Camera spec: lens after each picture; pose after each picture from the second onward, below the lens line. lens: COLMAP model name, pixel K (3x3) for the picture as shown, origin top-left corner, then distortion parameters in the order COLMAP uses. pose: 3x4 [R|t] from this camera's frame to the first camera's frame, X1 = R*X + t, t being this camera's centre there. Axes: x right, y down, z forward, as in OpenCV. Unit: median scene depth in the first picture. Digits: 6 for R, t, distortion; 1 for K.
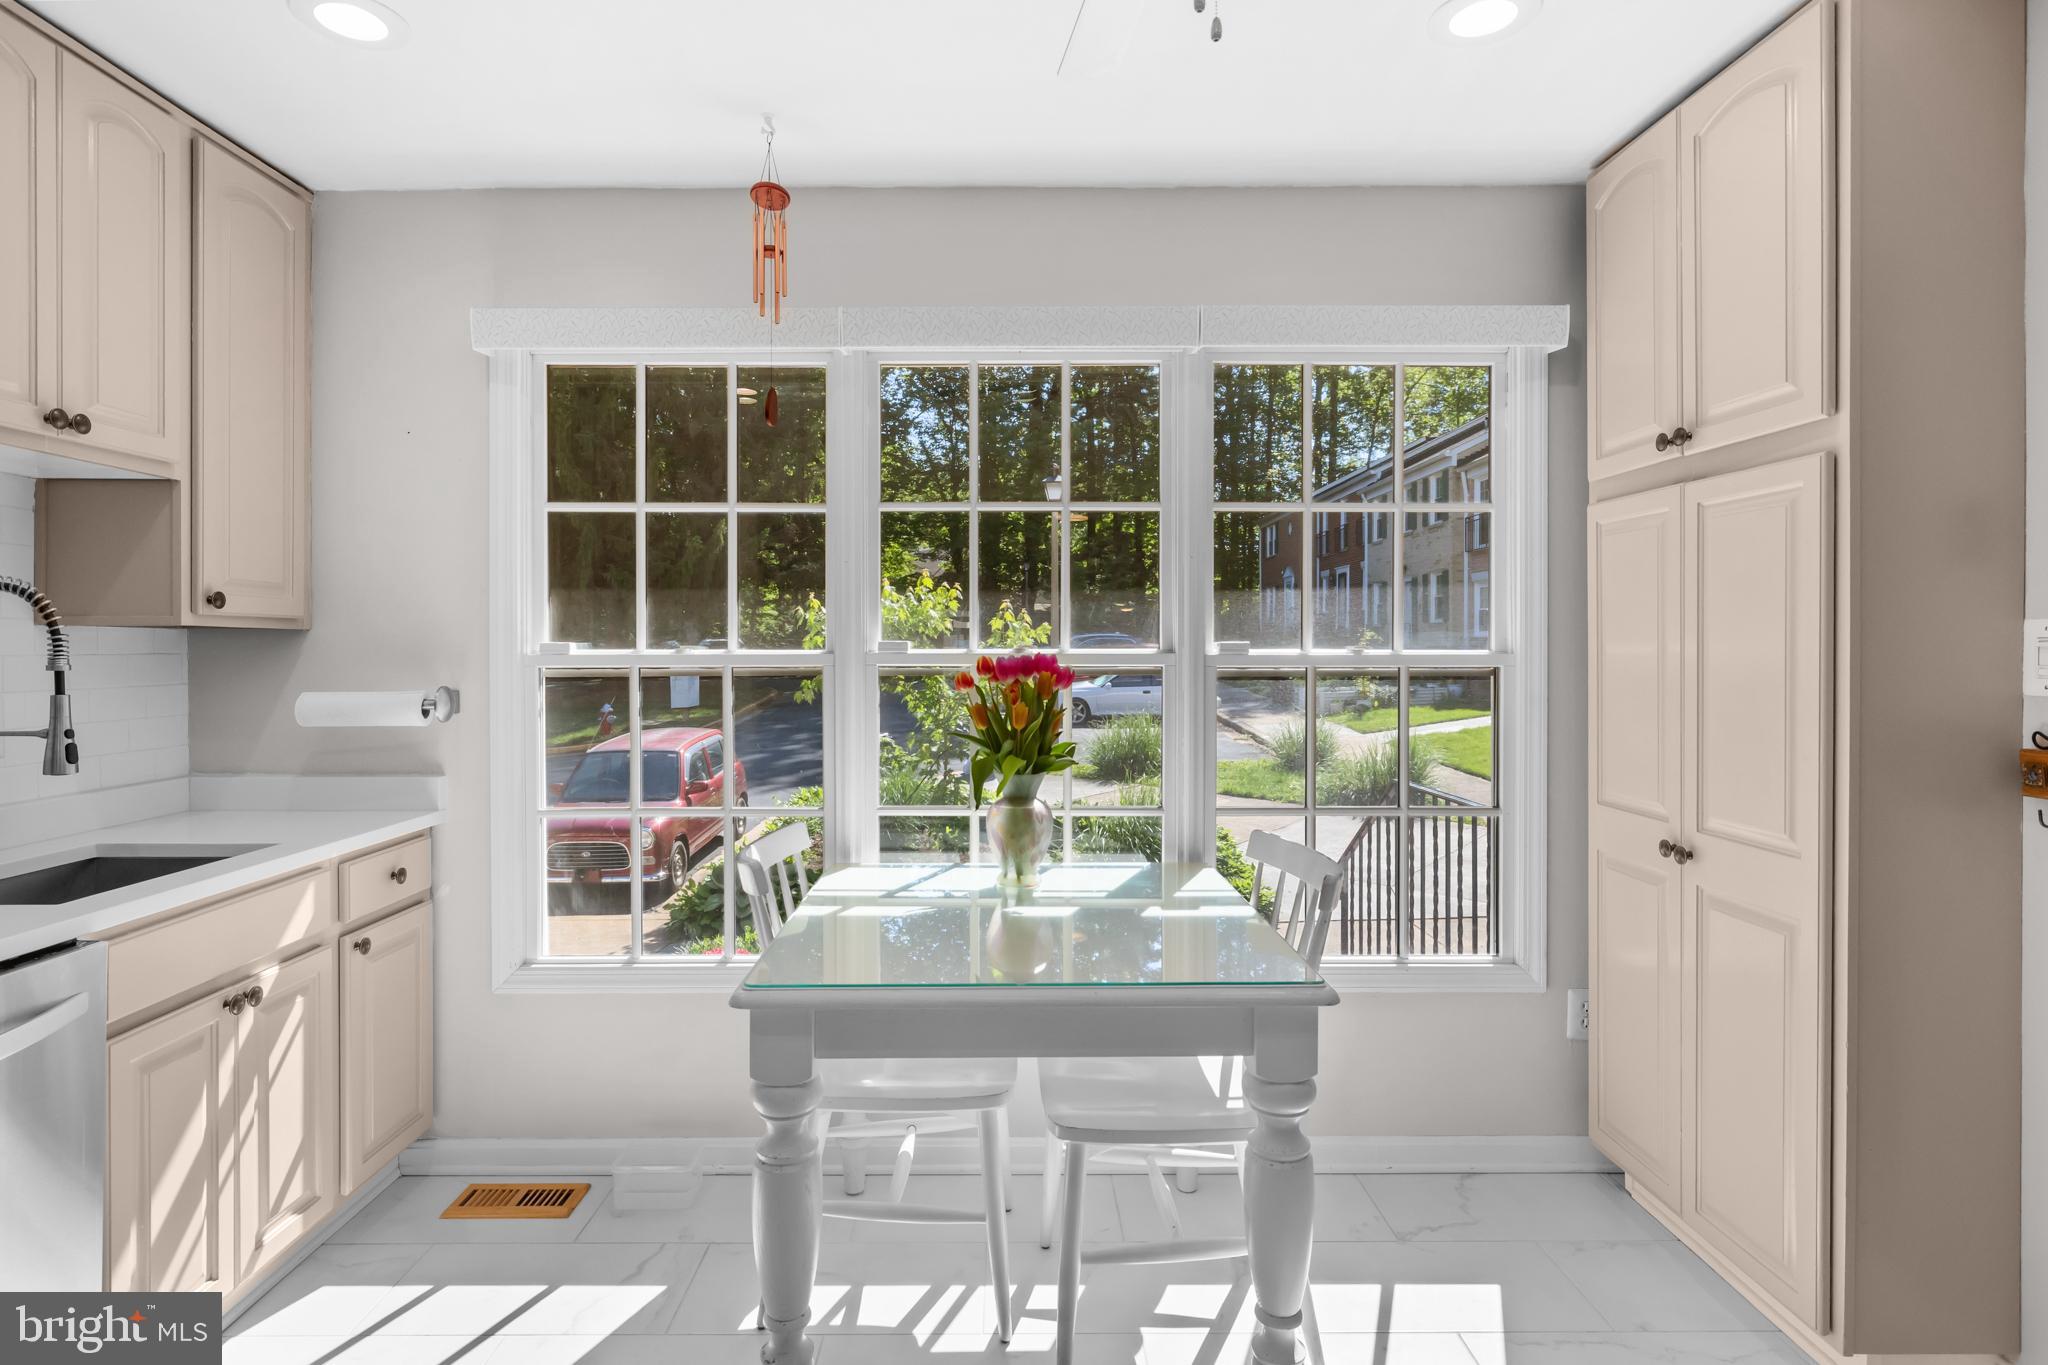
lens RADIAL K [[1056.9, 0, 1031.8], [0, 1056.9, 649.2], [0, 0, 1]] dist [-0.002066, 0.000240]
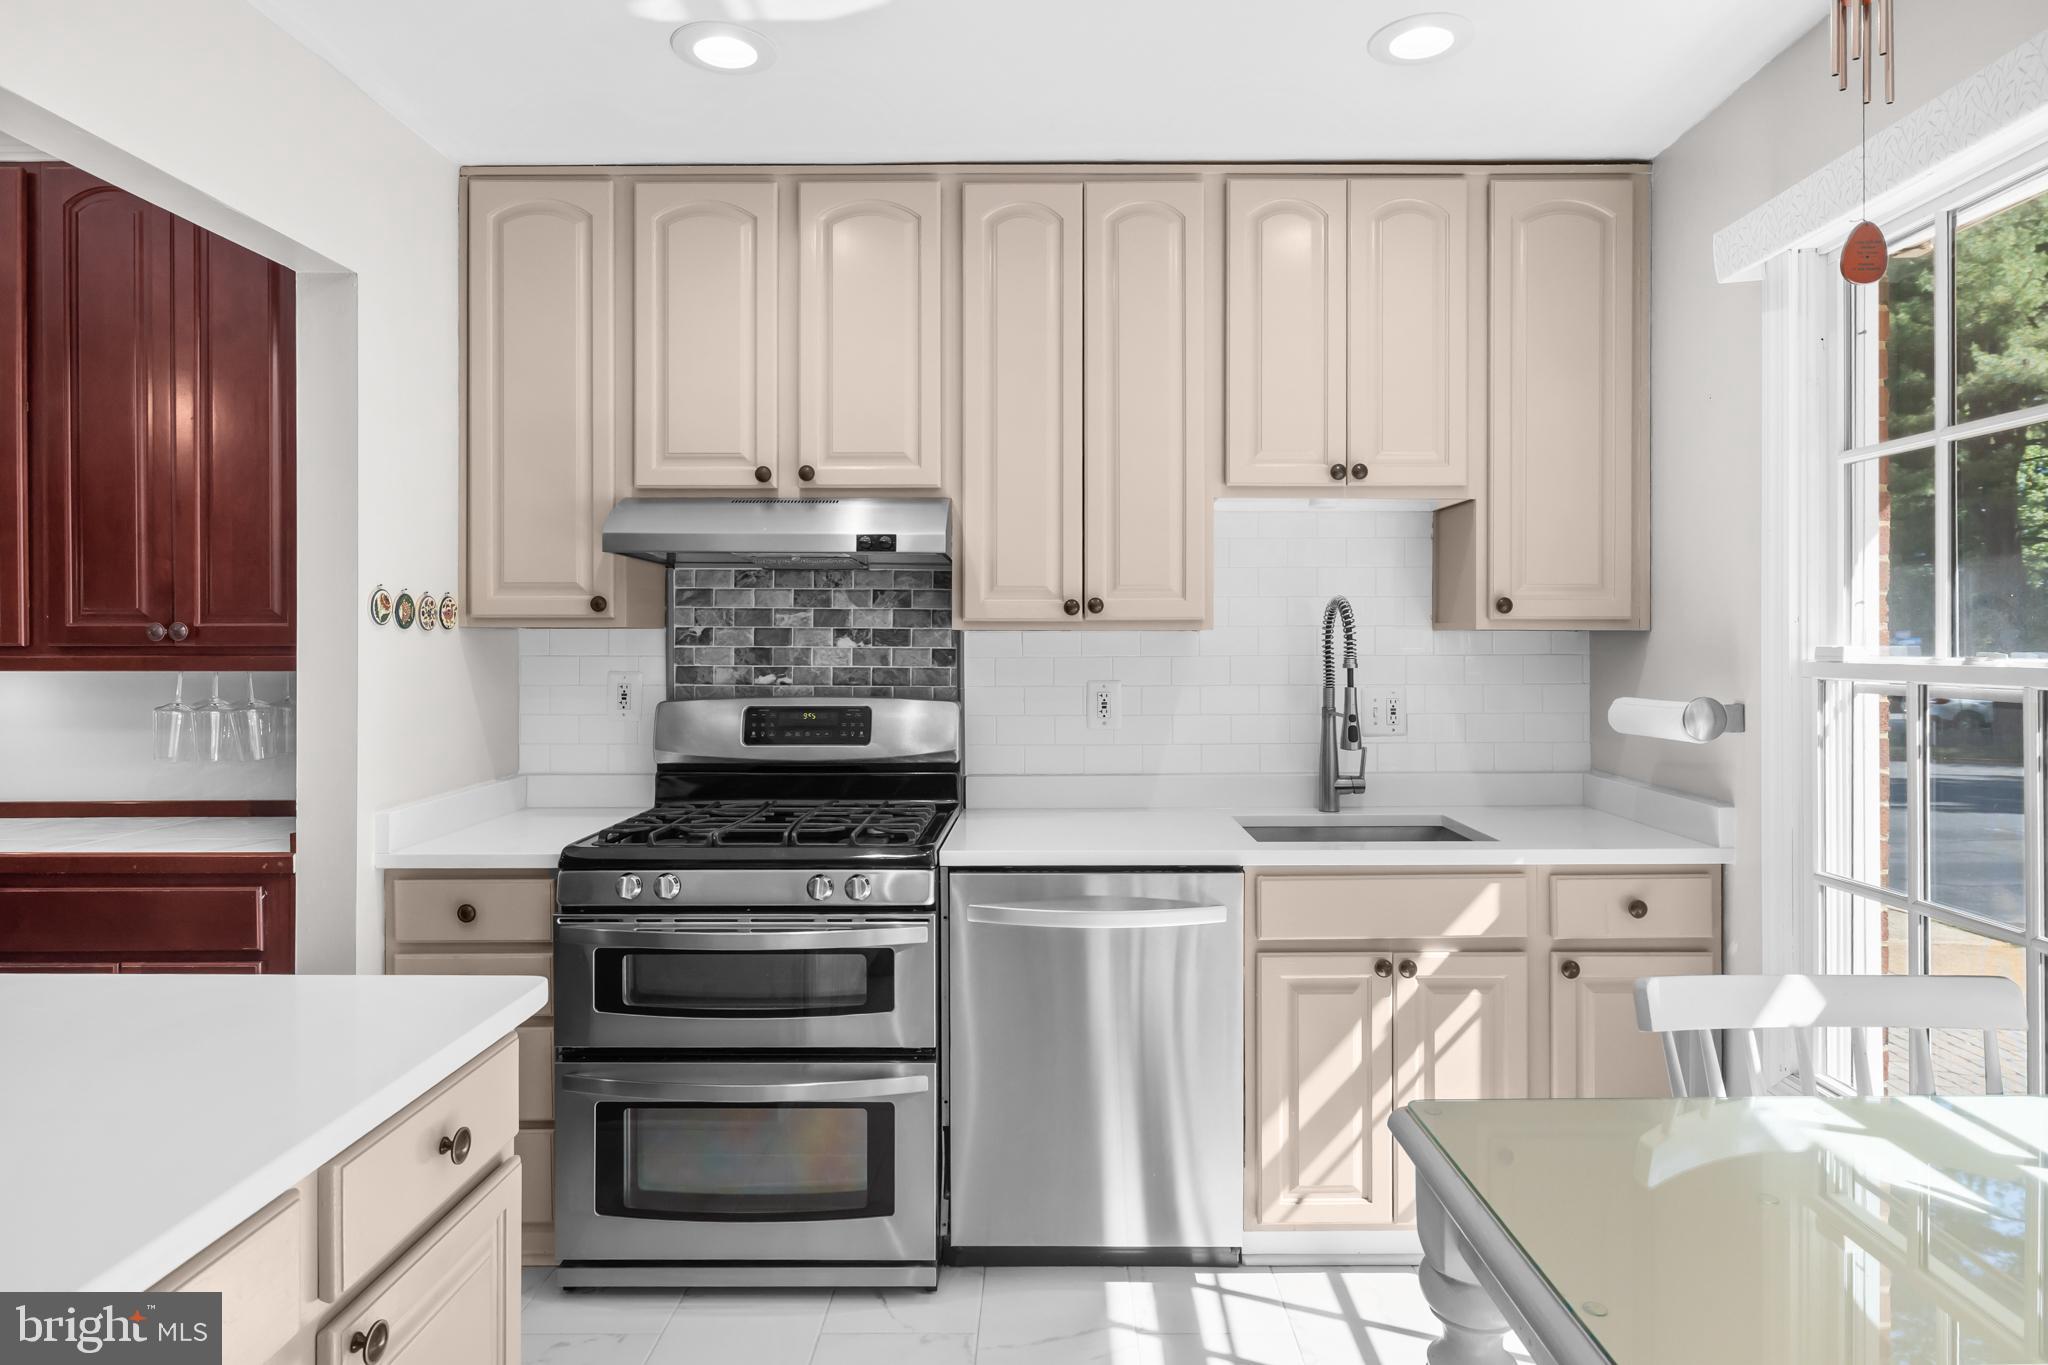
lens RADIAL K [[1181.2, 0, 1037.9], [0, 1181.2, 648.1], [0, 0, 1]] dist [-0.007021, -0.000902]
pose [[-0.028095, 0.003981, -0.999597, 0.467612], [-0.001525, 0.999991, 0.004025, -0.008643], [0.999604, 0.001638, -0.028088, 0.606081]]
